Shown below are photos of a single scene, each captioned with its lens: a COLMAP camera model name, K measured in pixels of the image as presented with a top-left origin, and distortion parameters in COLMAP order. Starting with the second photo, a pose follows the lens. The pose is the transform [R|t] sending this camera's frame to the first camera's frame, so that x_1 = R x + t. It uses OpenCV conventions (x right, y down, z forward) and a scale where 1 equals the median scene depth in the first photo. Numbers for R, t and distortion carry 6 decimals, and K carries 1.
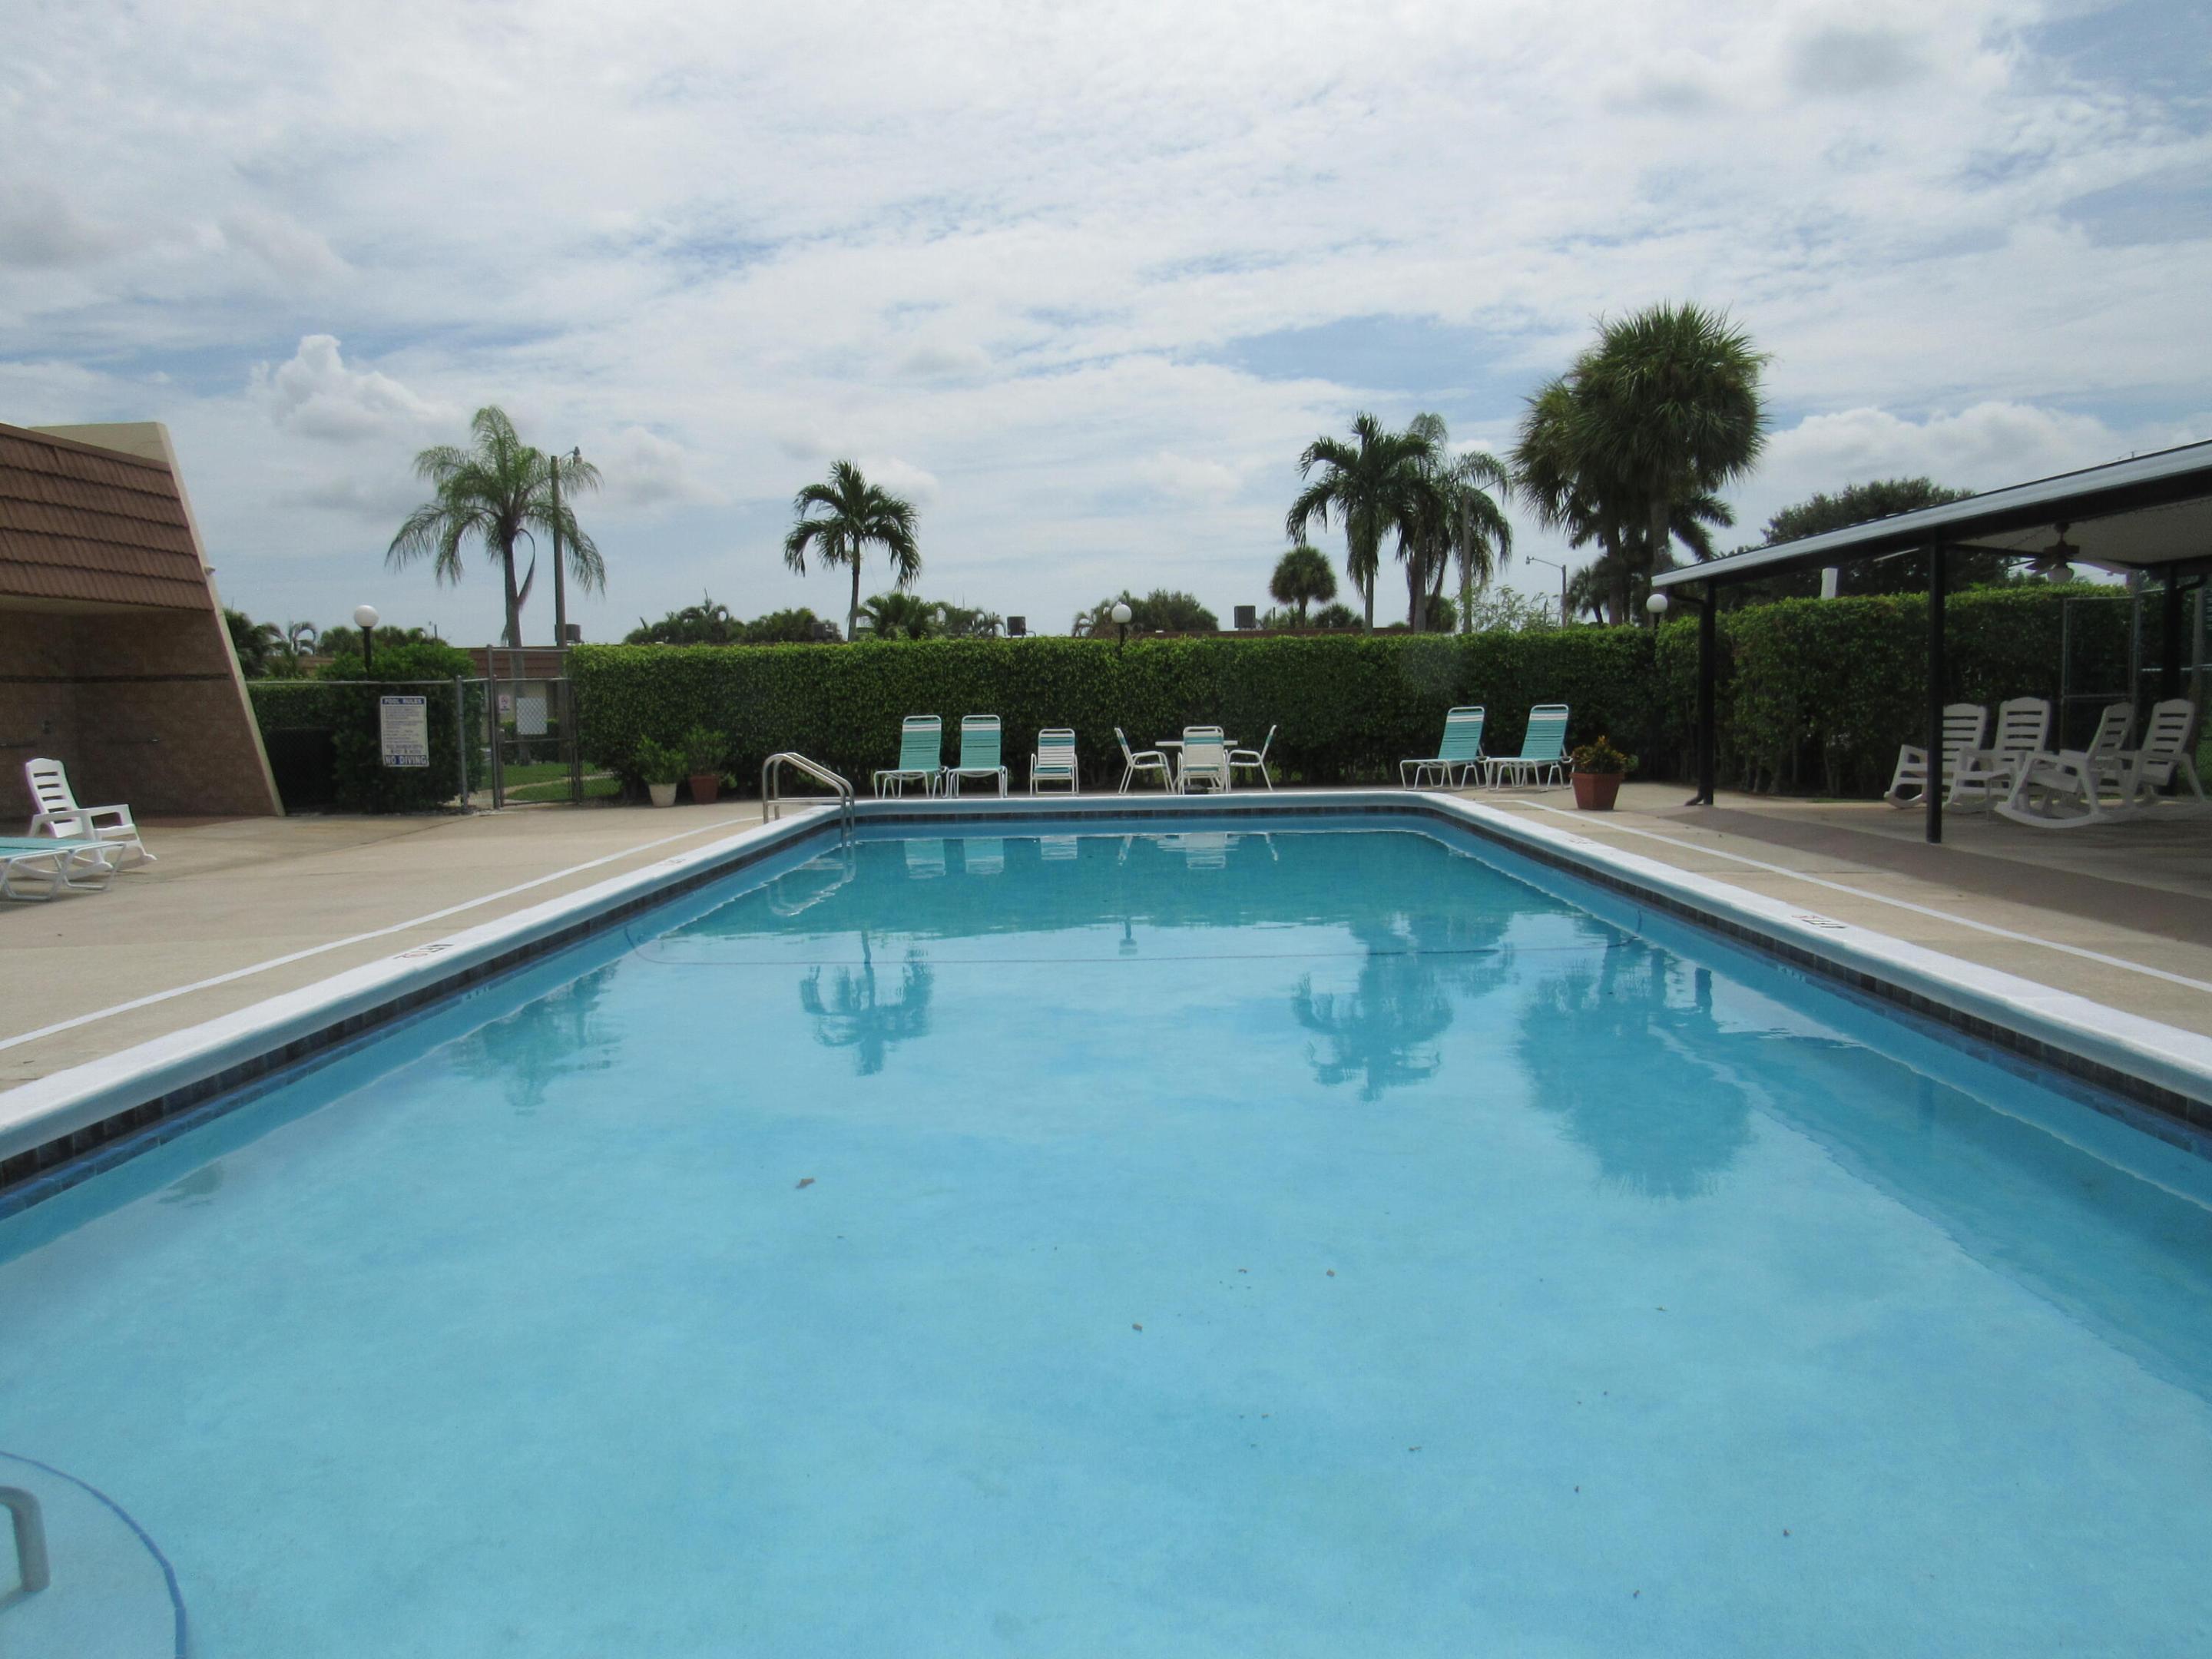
lens RADIAL K [[1613.0, 0, 1084.2], [0, 1613.0, 830.8], [0, 0, 1]] dist [-0.009128, 0.010608]
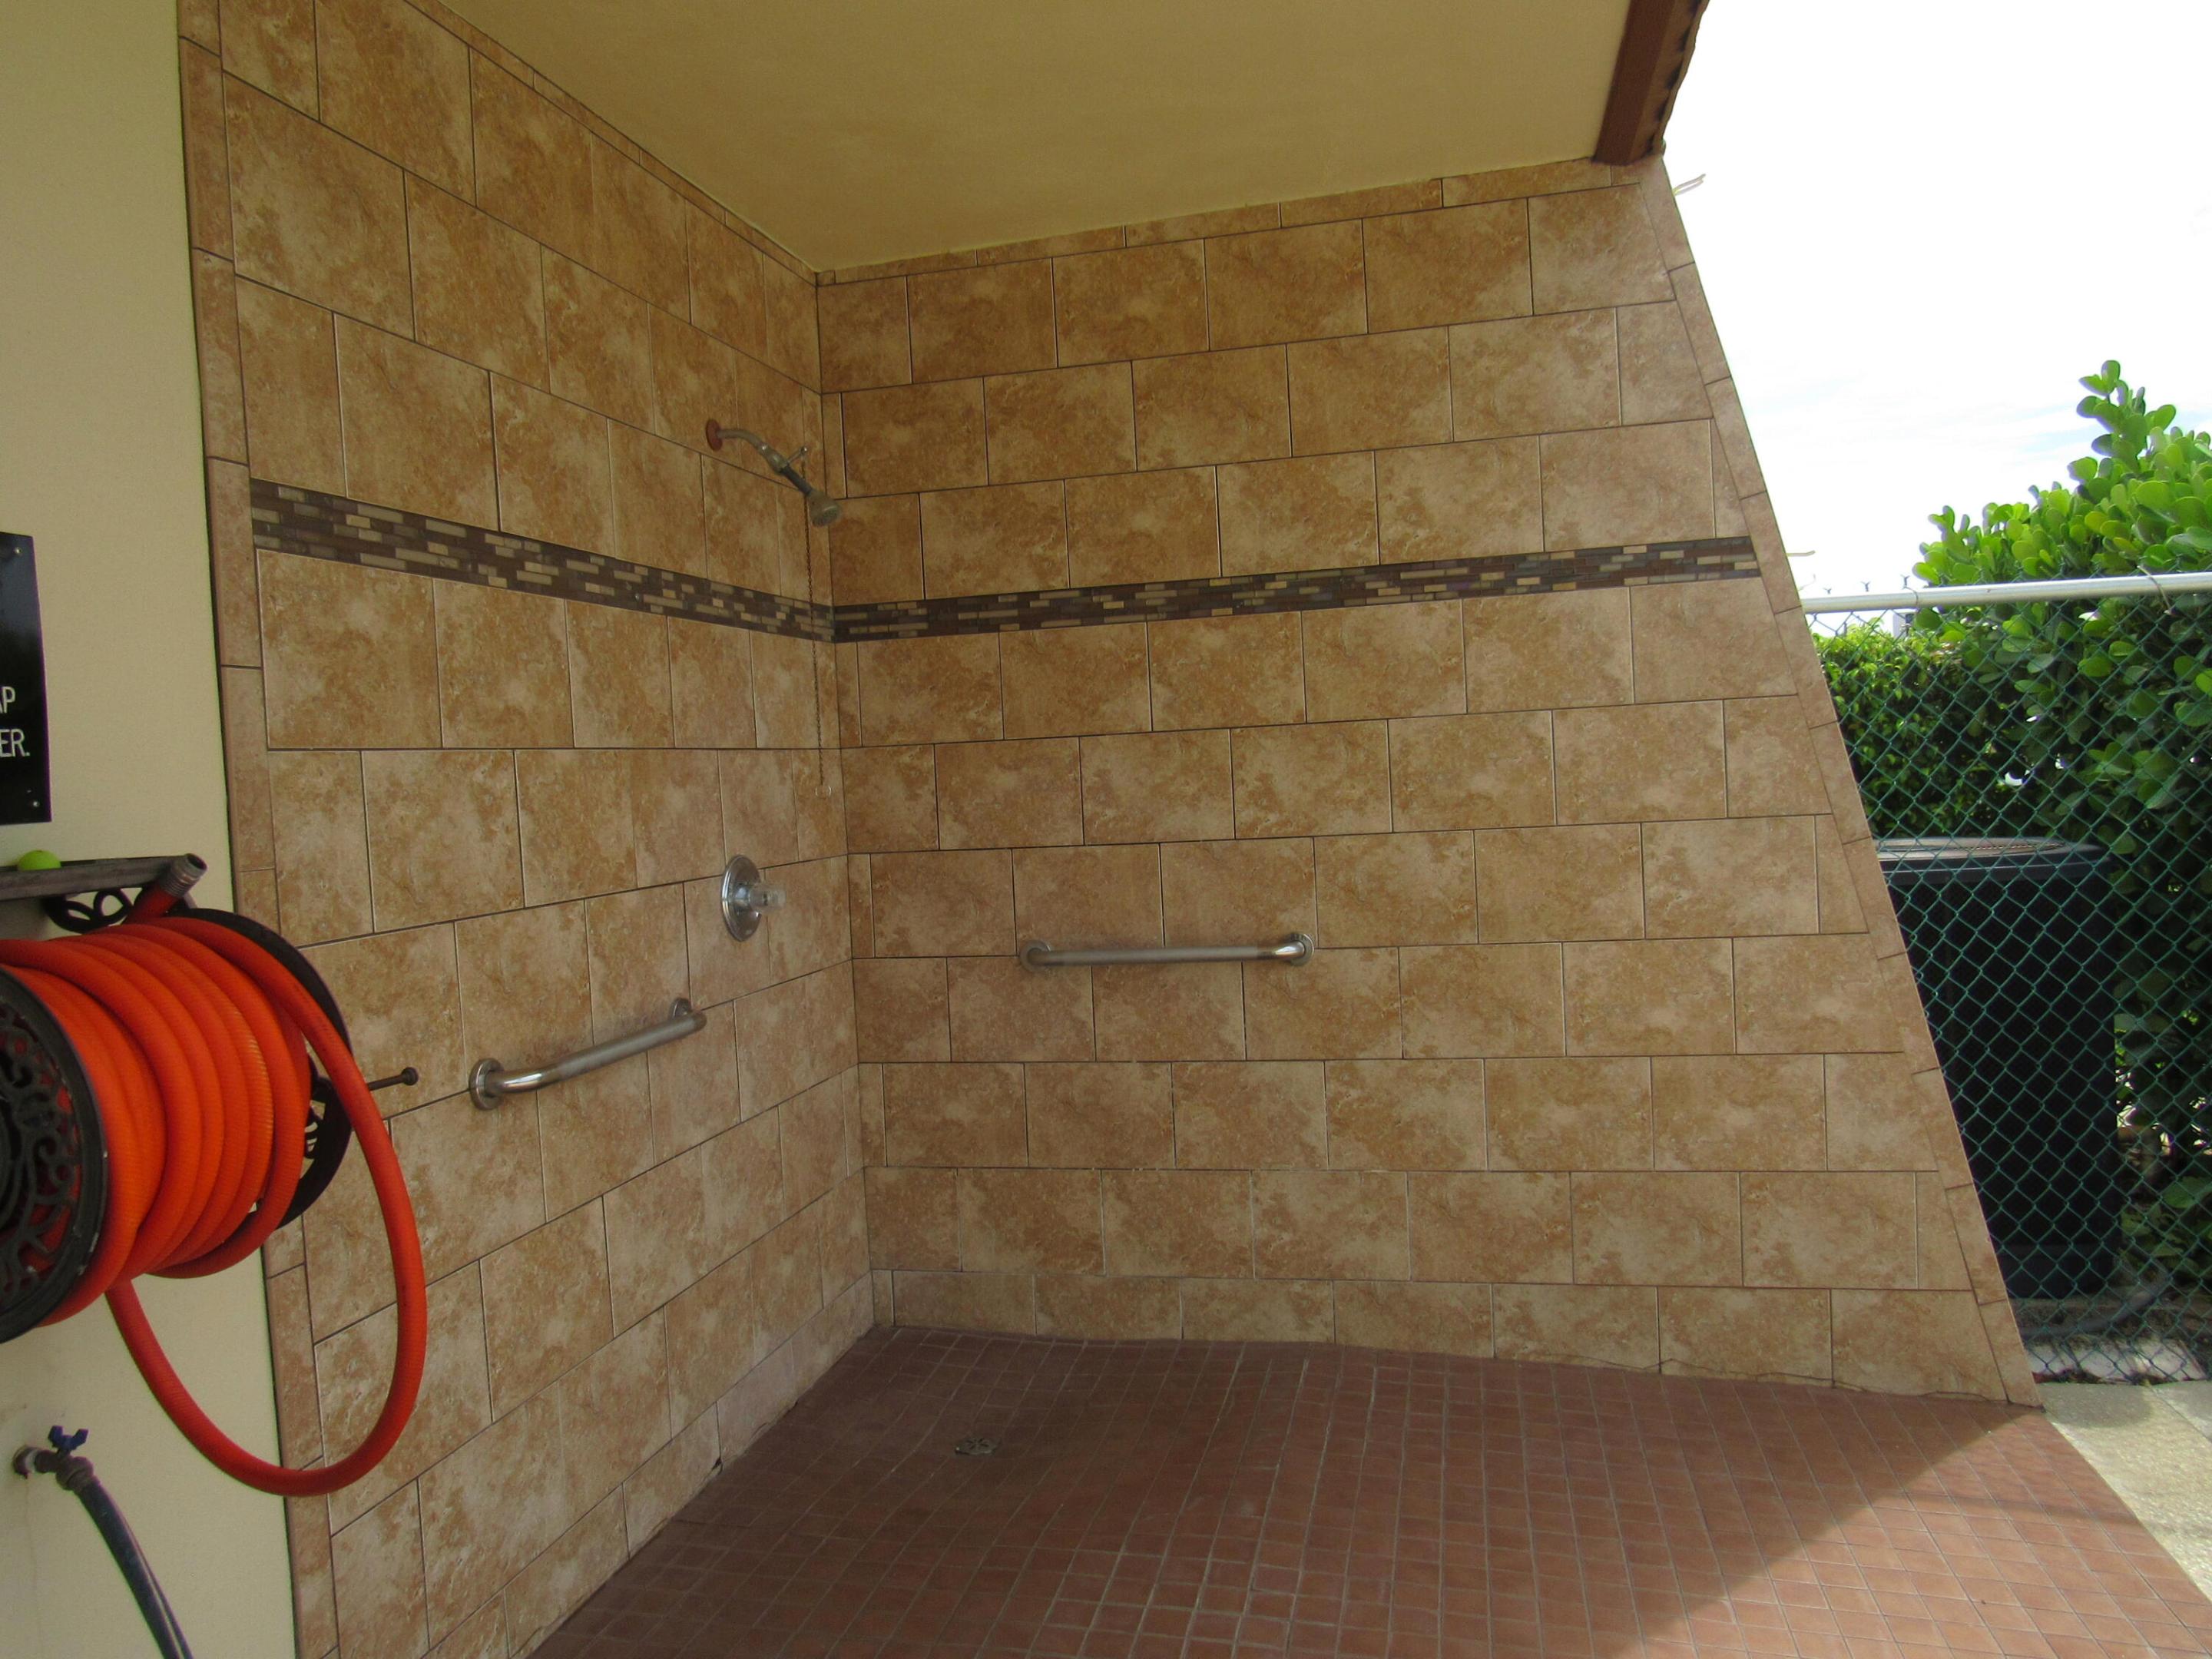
lens RADIAL K [[1613.0, 0, 1120.7], [0, 1613.0, 829.7], [0, 0, 1]] dist [-0.009128, 0.010608]
pose [[0.984196, -0.024560, -0.175372, -0.564823], [0.017570, 0.998992, -0.041299, -0.062345], [0.176210, 0.037565, 0.983636, 0.827539]]
